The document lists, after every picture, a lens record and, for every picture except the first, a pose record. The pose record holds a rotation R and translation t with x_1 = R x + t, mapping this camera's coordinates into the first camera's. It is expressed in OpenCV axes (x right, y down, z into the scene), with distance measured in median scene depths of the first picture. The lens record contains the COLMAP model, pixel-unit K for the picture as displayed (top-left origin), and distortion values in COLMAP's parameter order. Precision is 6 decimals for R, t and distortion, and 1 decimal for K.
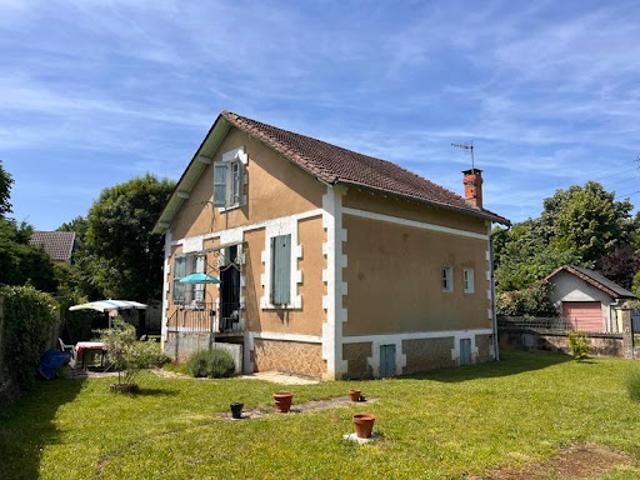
lens RADIAL K [[469.0, 0, 320.0], [0, 469.0, 240.0], [0, 0, 1]] dist [-0.004167, -0.000999]
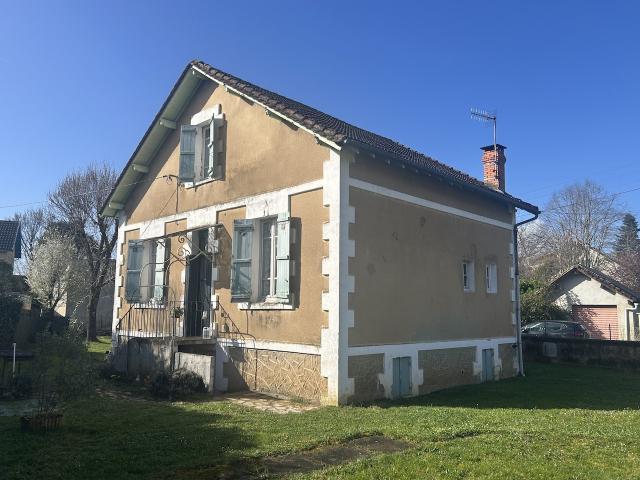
lens RADIAL K [[509.6, 0, 320.0], [0, 509.6, 240.0], [0, 0, 1]] dist [0.008647, 0.002593]
pose [[0.998633, 0.018409, 0.048920, -0.031281], [-0.018866, 0.999782, 0.008905, 0.019471], [-0.048746, -0.009816, 0.998763, 0.135017]]
